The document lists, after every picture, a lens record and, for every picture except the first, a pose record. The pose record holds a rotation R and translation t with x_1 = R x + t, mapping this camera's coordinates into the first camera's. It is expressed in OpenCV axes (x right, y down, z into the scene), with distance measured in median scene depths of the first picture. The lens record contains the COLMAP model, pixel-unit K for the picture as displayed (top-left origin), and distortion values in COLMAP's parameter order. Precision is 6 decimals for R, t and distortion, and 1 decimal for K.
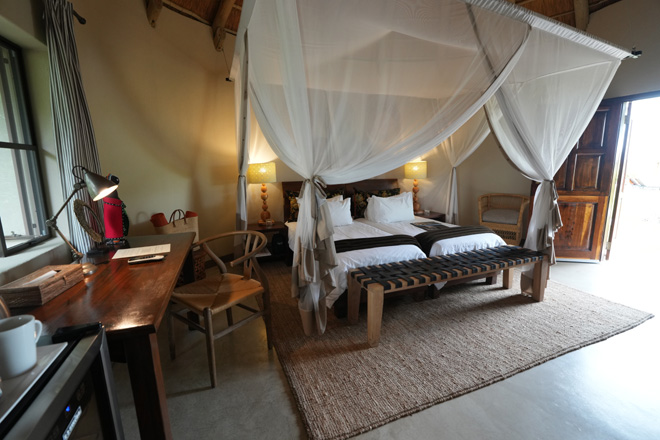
lens RADIAL K [[304.0, 0, 332.1], [0, 304.0, 218.7], [0, 0, 1]] dist [-0.059169, 0.020163]
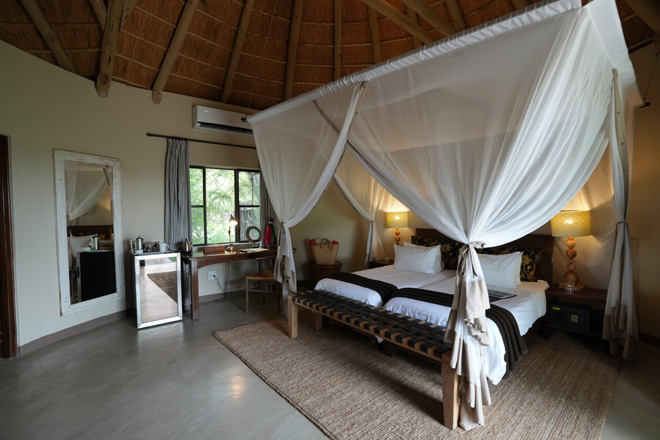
lens RADIAL K [[304.0, 0, 329.1], [0, 304.0, 219.6], [0, 0, 1]] dist [-0.059169, 0.020163]
pose [[0.314222, 0.033696, -0.948751, 1.199182], [-0.164140, 0.986248, -0.019335, -0.112440], [0.935052, 0.161804, 0.315432, 0.469557]]
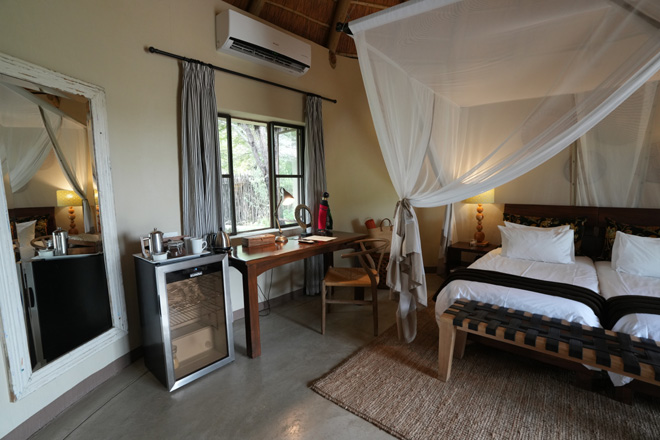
lens RADIAL K [[304.0, 0, 330.3], [0, 304.0, 217.0], [0, 0, 1]] dist [-0.059169, 0.020163]
pose [[0.473318, 0.098309, -0.875389, 0.562871], [-0.146103, 0.988750, 0.032042, -0.045942], [0.868691, 0.112730, 0.482357, 0.143273]]
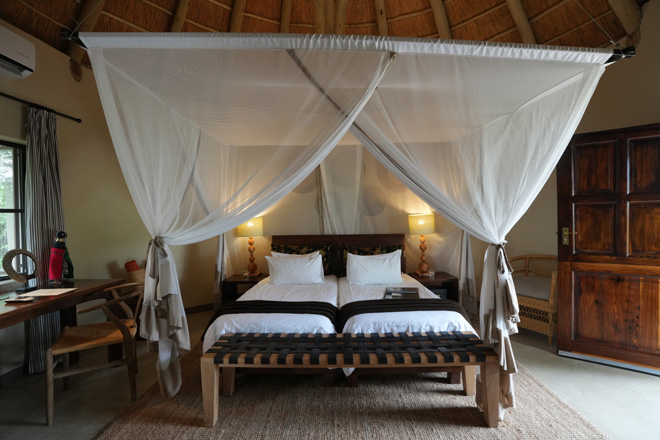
lens RADIAL K [[304.0, 0, 330.8], [0, 304.0, 219.6], [0, 0, 1]] dist [-0.059169, 0.020163]
pose [[0.917887, -0.000277, -0.396842, 0.622408], [-0.060183, 0.988336, -0.139891, -0.061314], [0.392252, 0.152287, 0.907164, 0.194823]]
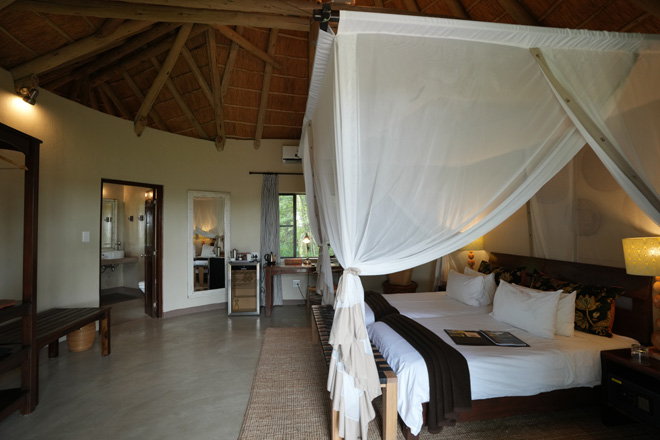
lens RADIAL K [[304.0, 0, 329.1], [0, 304.0, 218.7], [0, 0, 1]] dist [-0.059169, 0.020163]
pose [[-0.248039, -0.019190, -0.968560, 1.324212], [-0.167665, 0.985566, 0.023410, -0.236454], [0.954131, 0.168201, -0.247676, 1.052212]]
